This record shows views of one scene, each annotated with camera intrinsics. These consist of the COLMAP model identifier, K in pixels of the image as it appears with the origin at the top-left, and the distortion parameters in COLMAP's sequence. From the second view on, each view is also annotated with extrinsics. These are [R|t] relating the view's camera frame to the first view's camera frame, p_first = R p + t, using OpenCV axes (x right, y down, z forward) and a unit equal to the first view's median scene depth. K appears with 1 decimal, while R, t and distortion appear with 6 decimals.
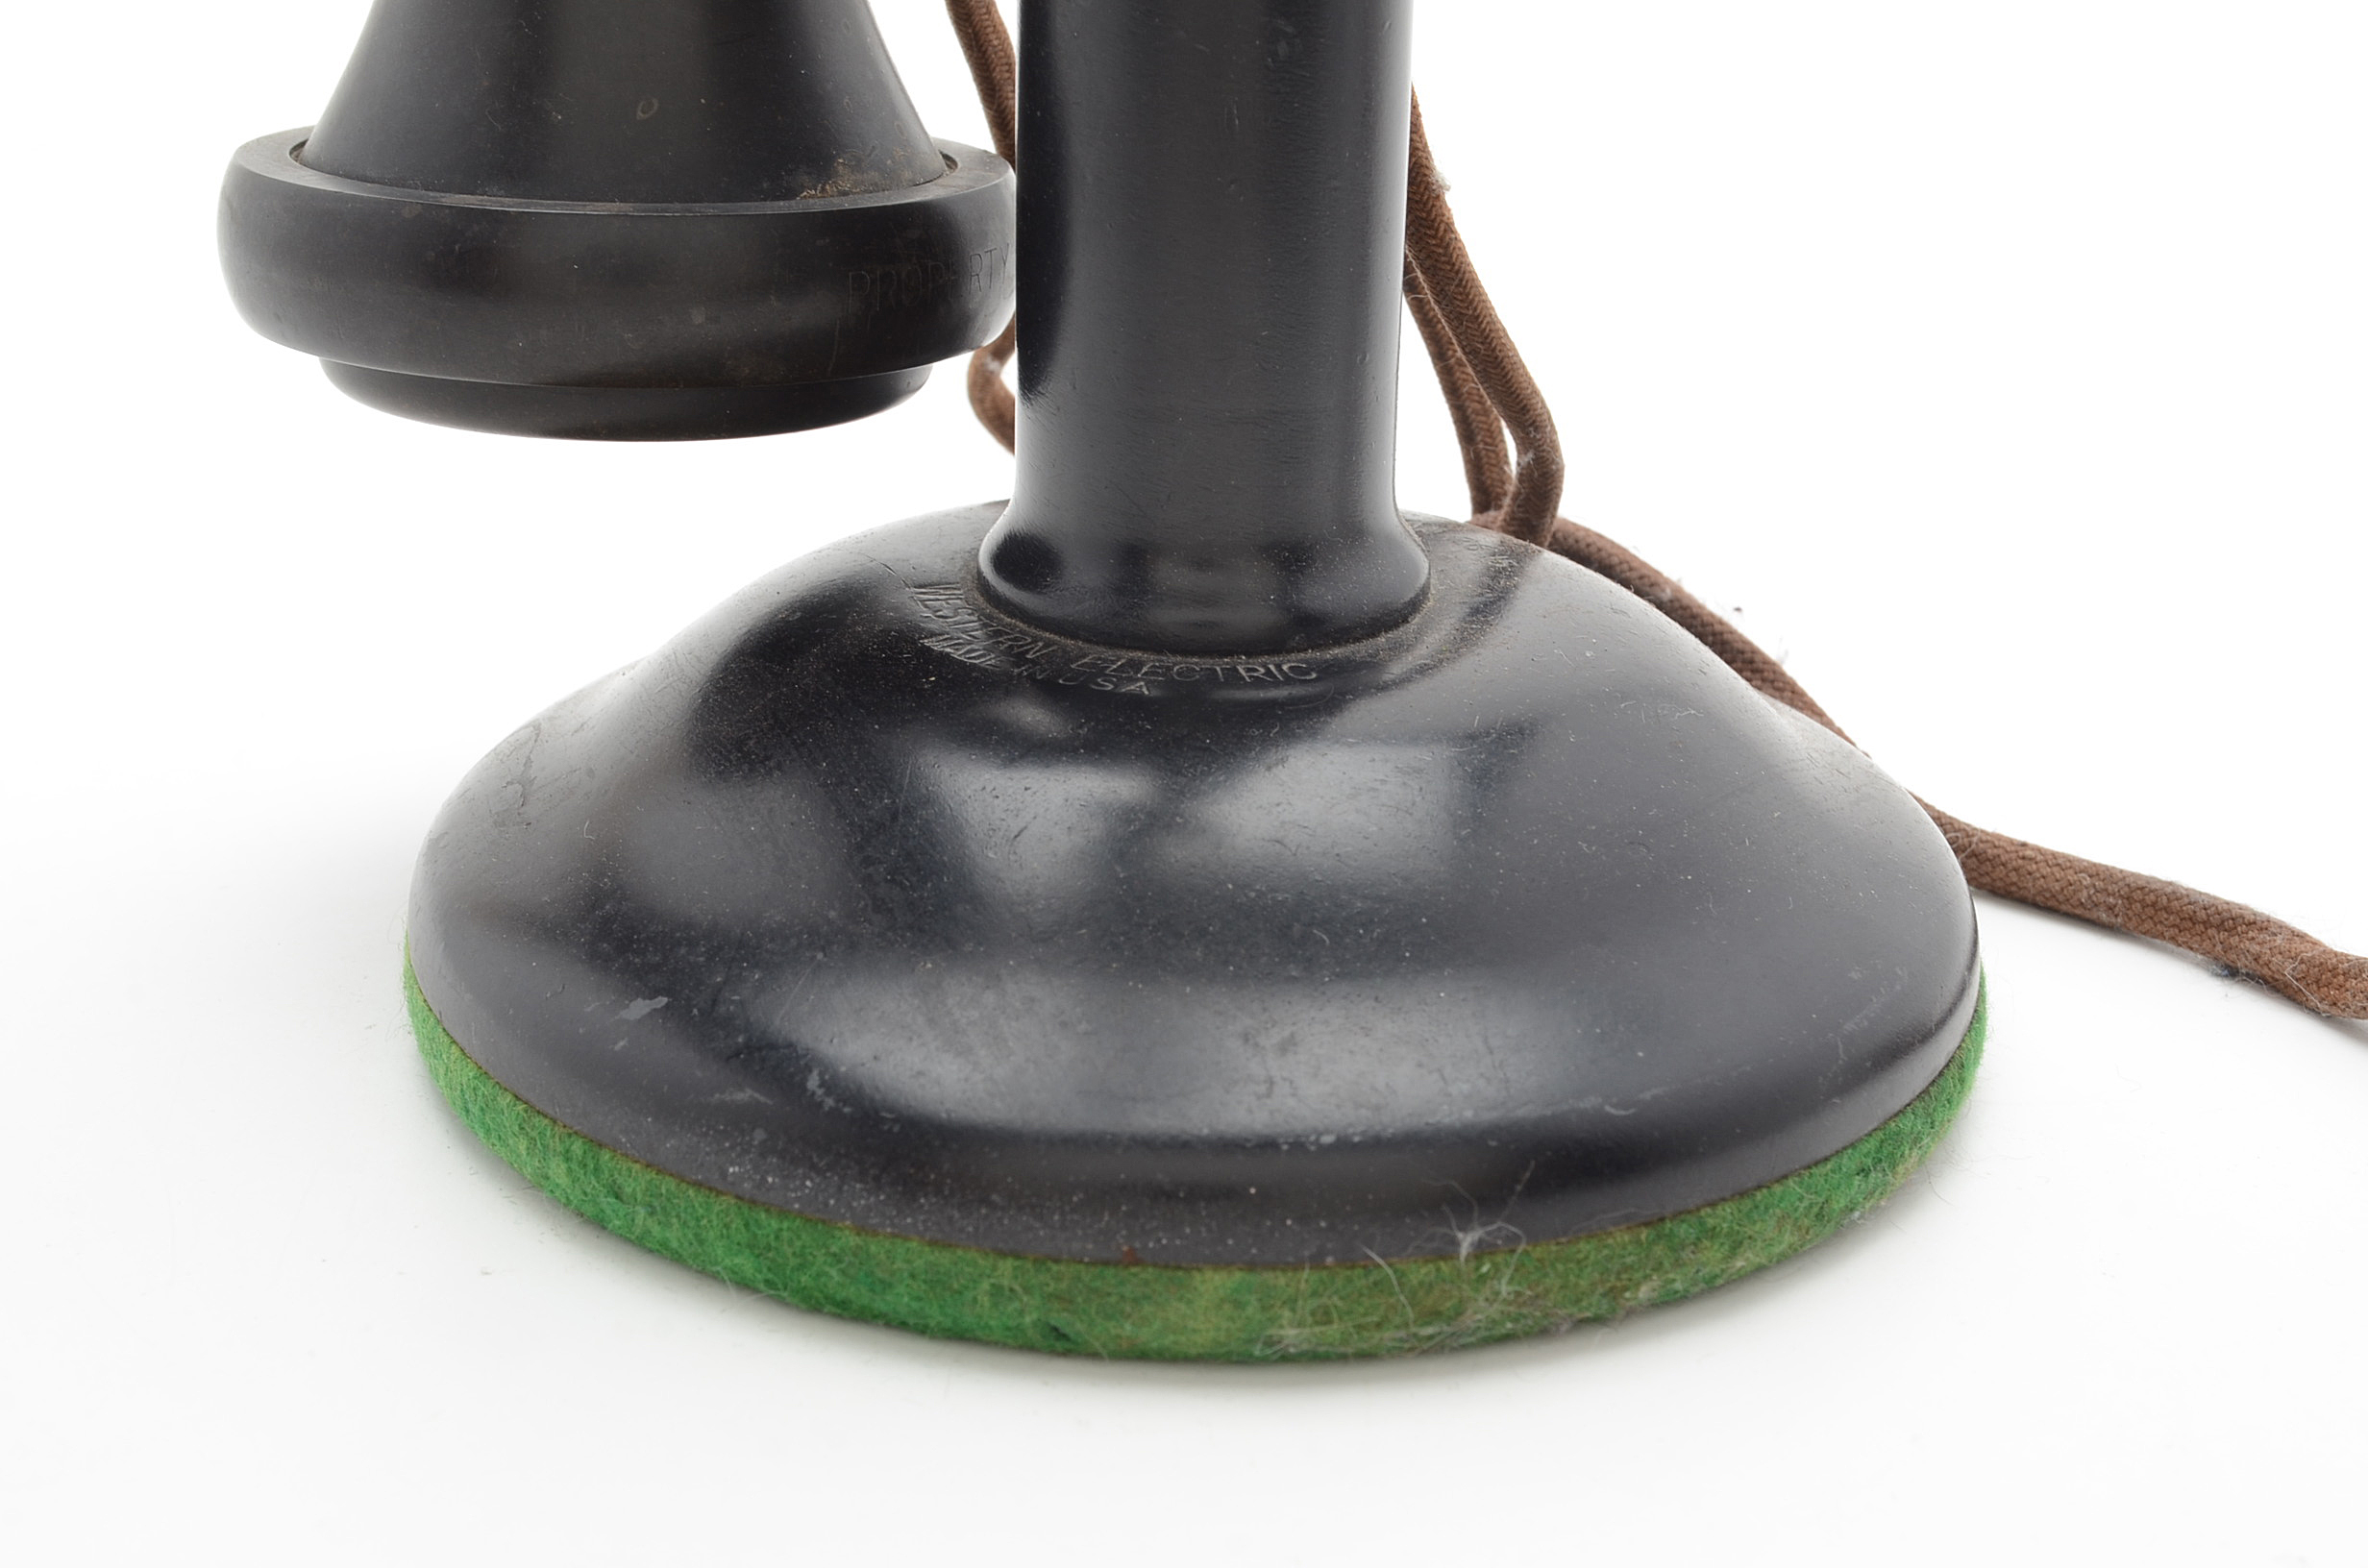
lens RADIAL K [[3471.4, 0, 1184.0], [0, 3471.4, 784.0], [0, 0, 1]] dist [-0.072991, 0.132073]
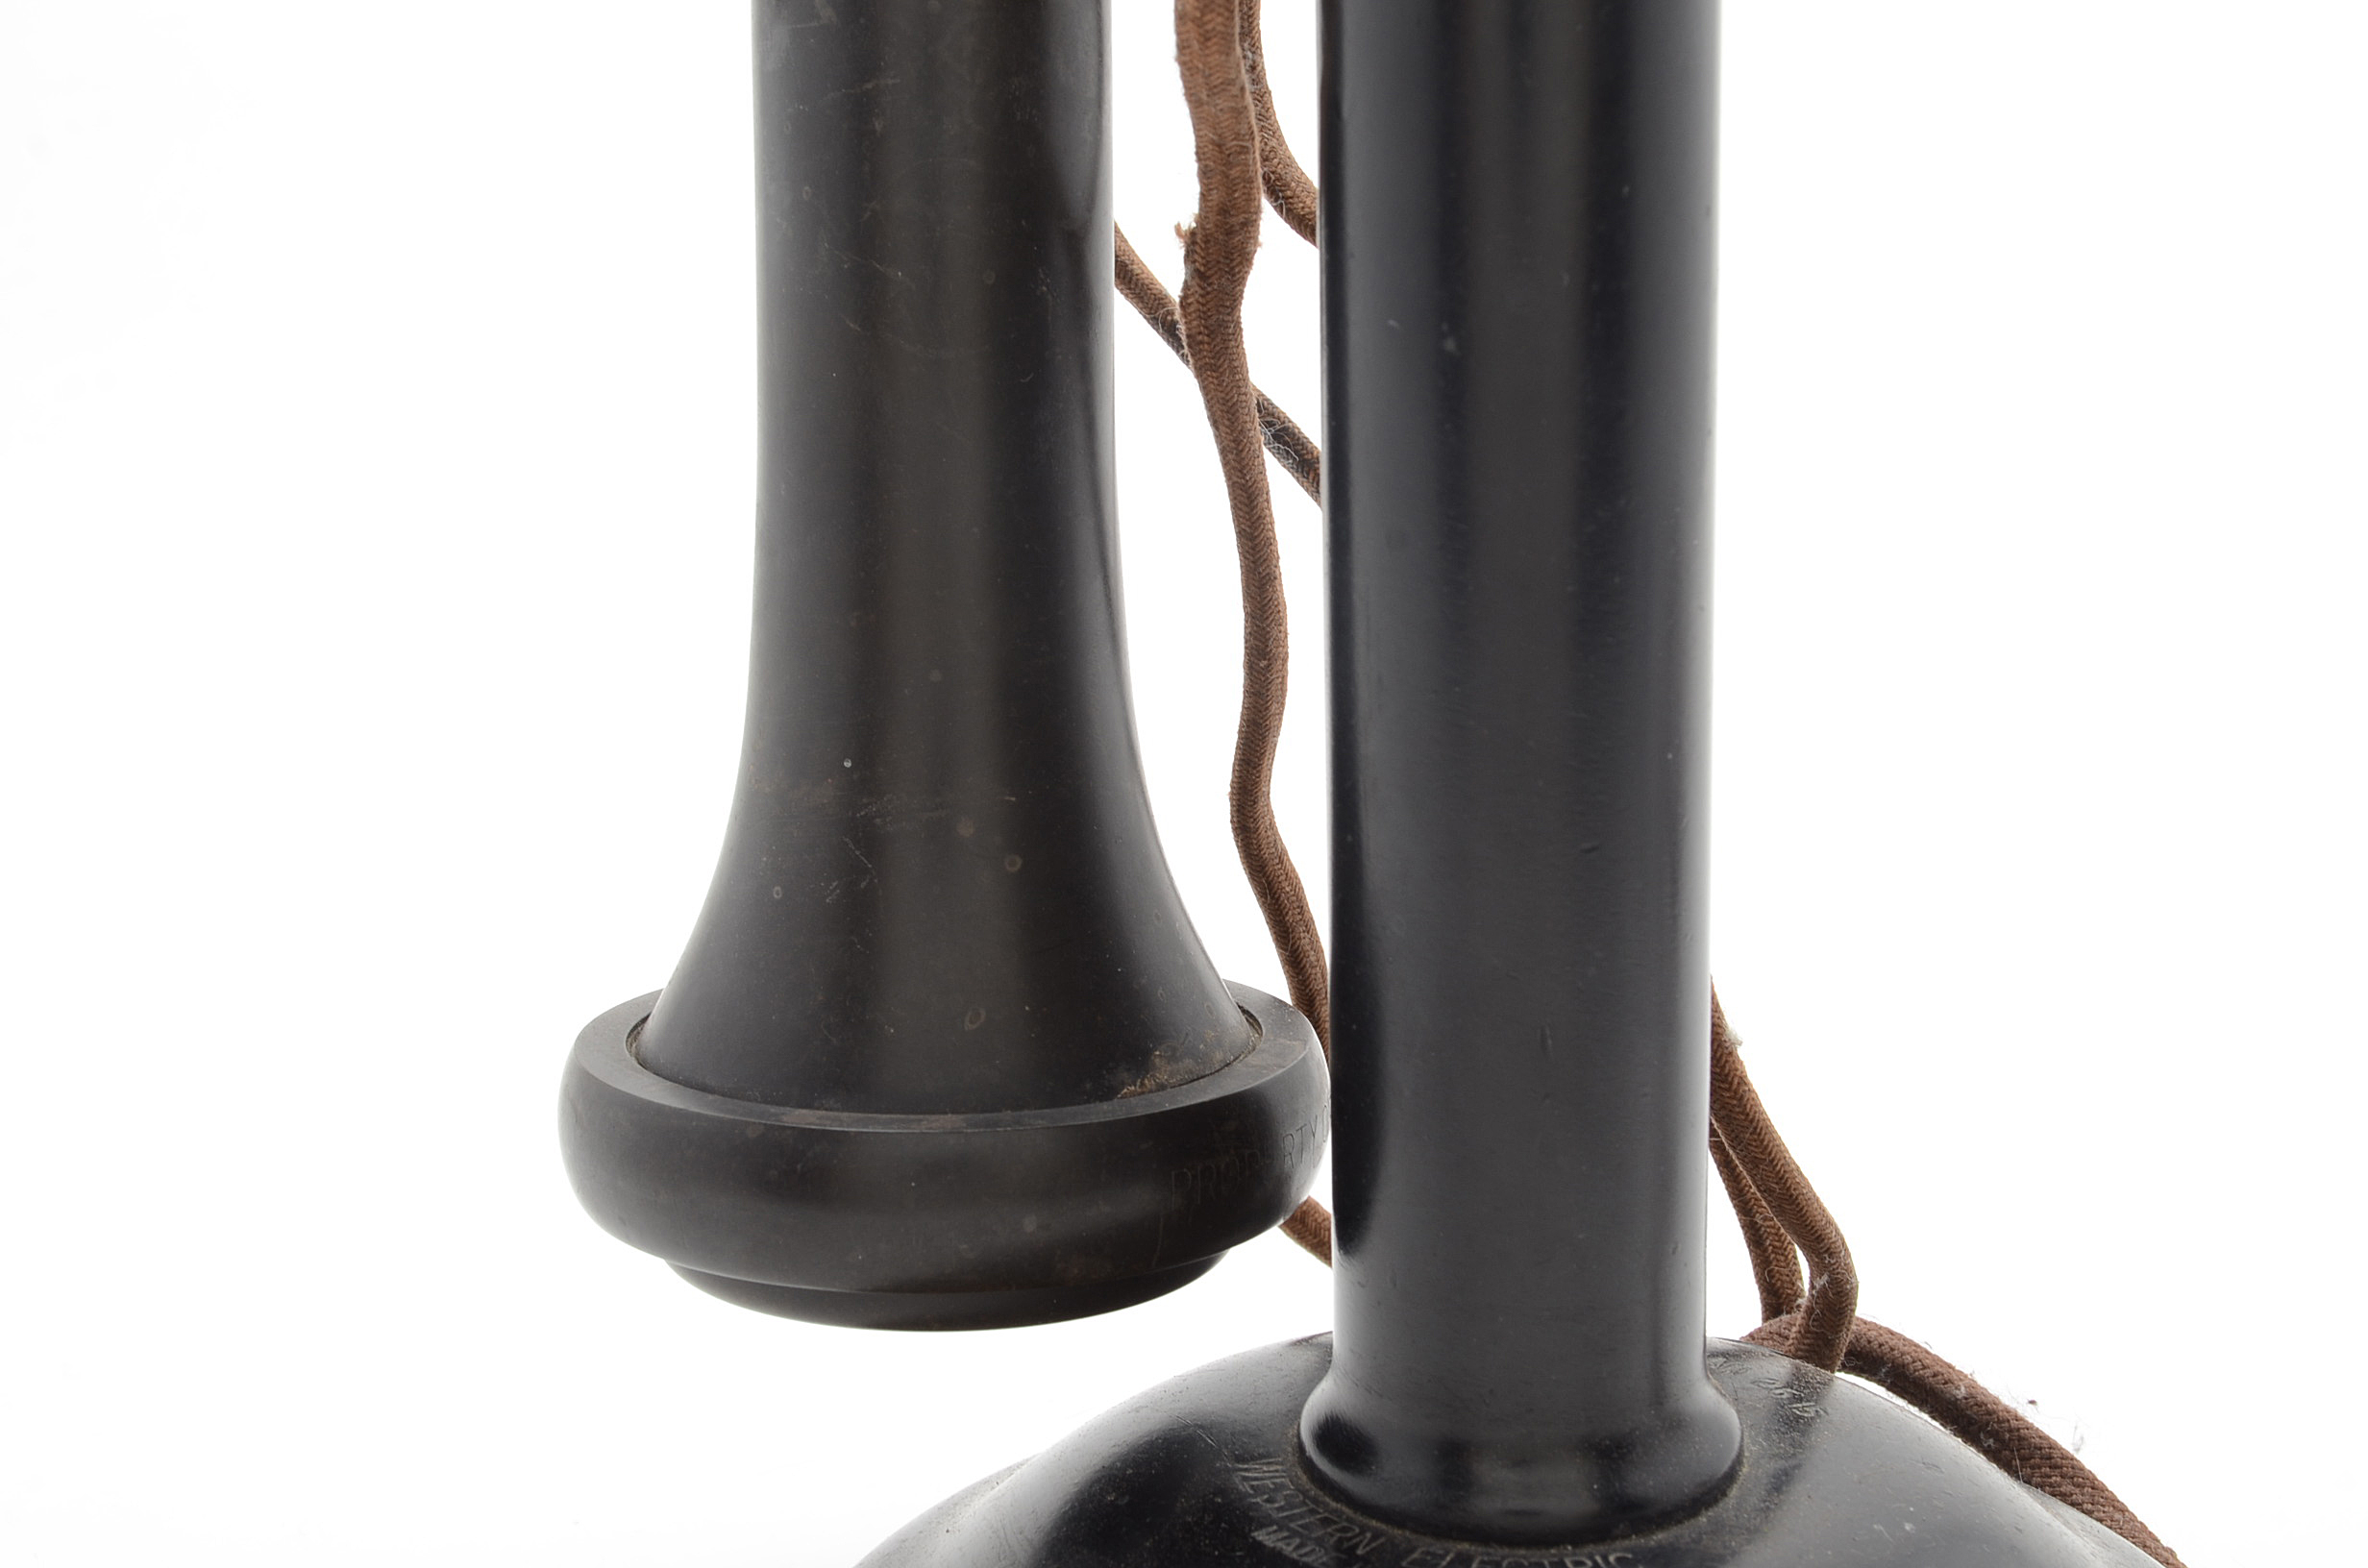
lens RADIAL K [[3471.4, 0, 1184.0], [0, 3471.4, 784.0], [0, 0, 1]] dist [-0.072991, 0.132073]
pose [[0.997945, -0.031984, -0.055525, -0.031136], [0.023299, 0.988326, -0.150564, -0.104091], [0.059692, 0.148961, 0.987040, -0.039948]]
